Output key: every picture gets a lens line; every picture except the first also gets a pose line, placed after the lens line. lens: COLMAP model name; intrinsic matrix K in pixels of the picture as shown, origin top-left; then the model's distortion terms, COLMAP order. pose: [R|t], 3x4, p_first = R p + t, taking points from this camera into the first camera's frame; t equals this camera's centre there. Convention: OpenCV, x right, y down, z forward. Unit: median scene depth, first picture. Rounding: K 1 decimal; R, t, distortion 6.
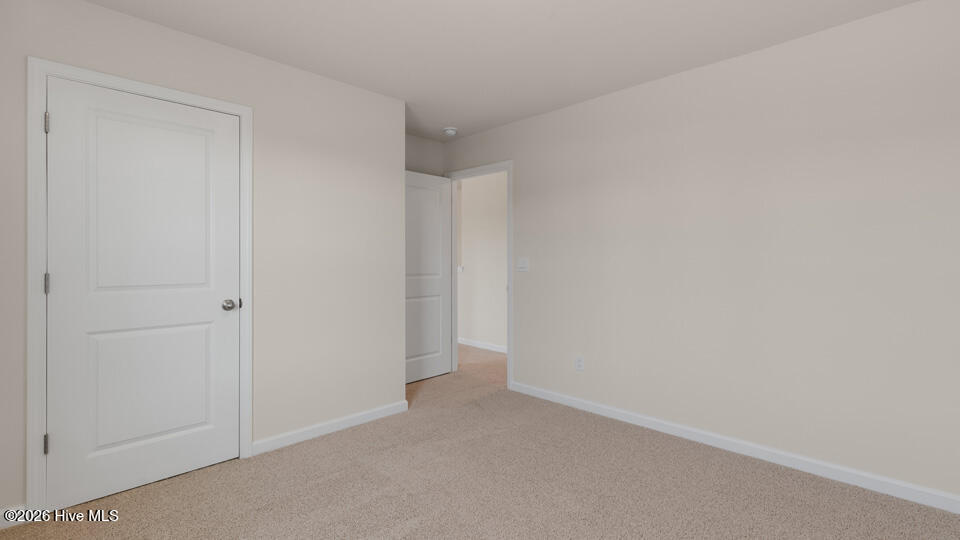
lens RADIAL K [[339.8, 0, 479.5], [0, 339.8, 261.3], [0, 0, 1]] dist [-0.000784, -0.000133]
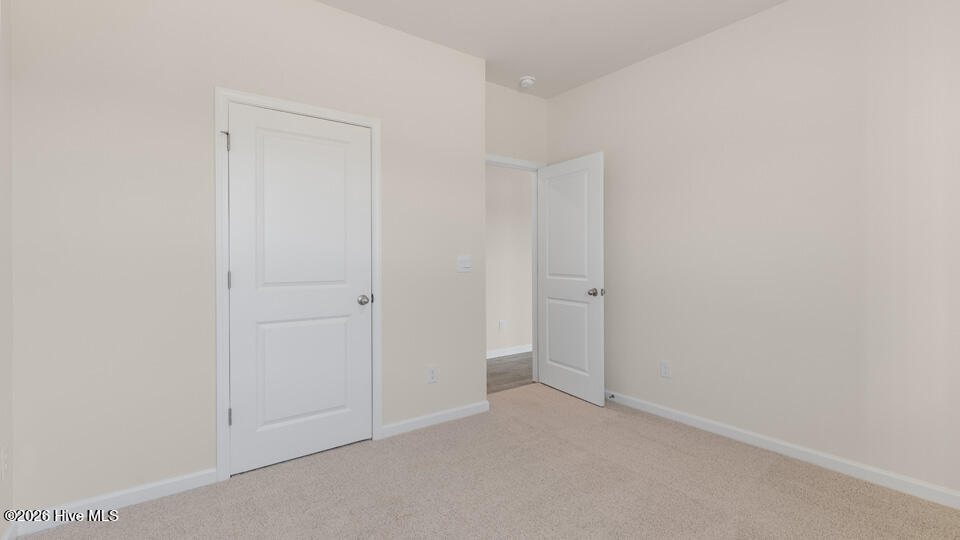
lens RADIAL K [[381.8, 0, 479.9], [0, 381.8, 262.6], [0, 0, 1]] dist [0.002867, 0.000086]
pose [[0.995390, -0.003557, -0.095847, -0.244512], [0.004273, 0.999964, 0.007265, -0.000123], [0.095818, -0.007641, 0.995370, -0.193884]]
